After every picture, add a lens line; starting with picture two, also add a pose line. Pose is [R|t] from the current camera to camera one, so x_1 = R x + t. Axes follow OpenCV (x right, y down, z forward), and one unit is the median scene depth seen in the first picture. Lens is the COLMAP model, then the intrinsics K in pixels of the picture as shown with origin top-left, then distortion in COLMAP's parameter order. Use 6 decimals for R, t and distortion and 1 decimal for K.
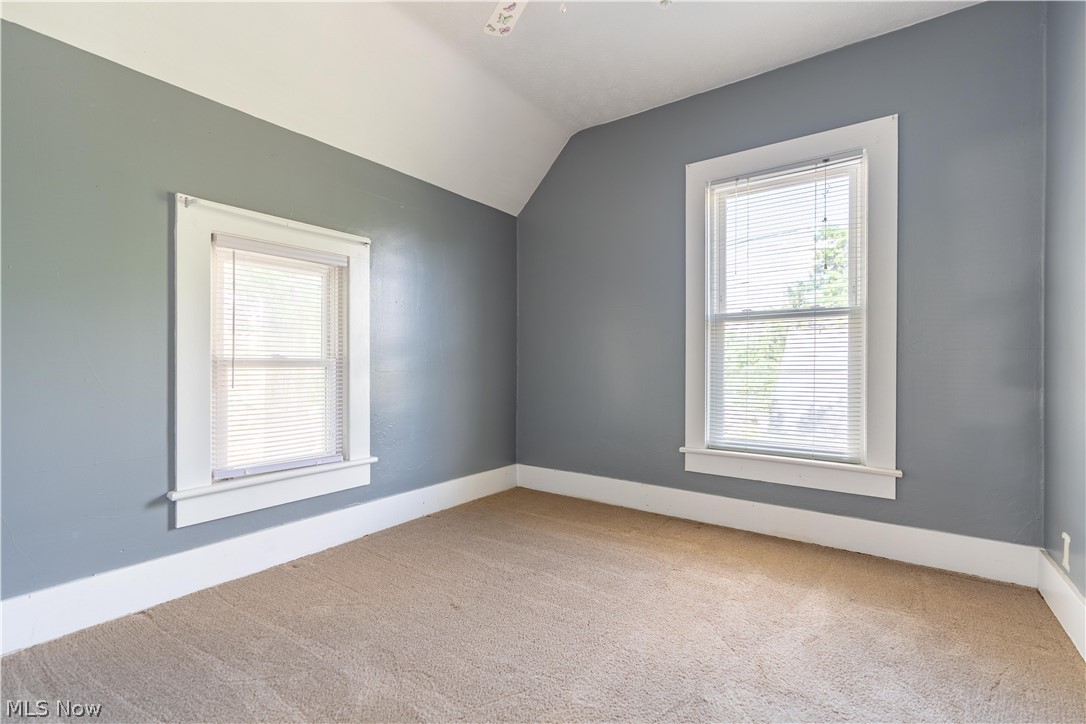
lens RADIAL K [[485.5, 0, 545.7], [0, 485.5, 360.0], [0, 0, 1]] dist [-0.002037, 0.001149]
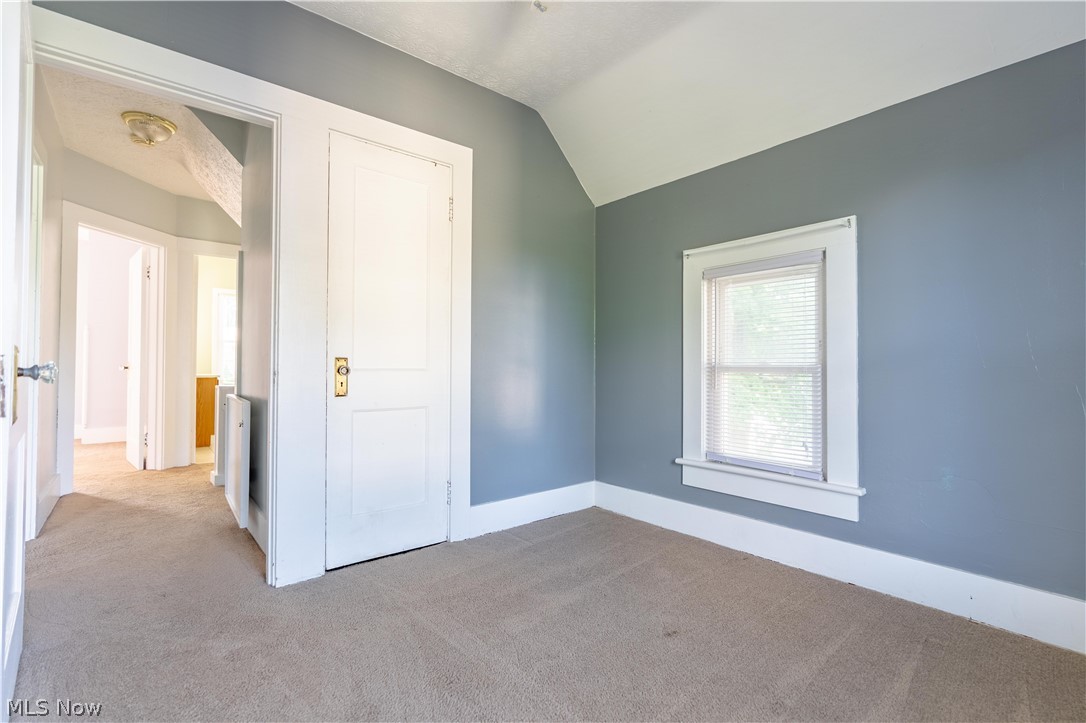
lens RADIAL K [[485.5, 0, 545.7], [0, 485.5, 359.5], [0, 0, 1]] dist [-0.002037, 0.001149]
pose [[-0.238349, -0.013183, -0.971090, 0.580052], [0.003024, 0.999893, -0.014316, -0.001436], [0.971175, -0.006349, -0.238283, 0.751383]]
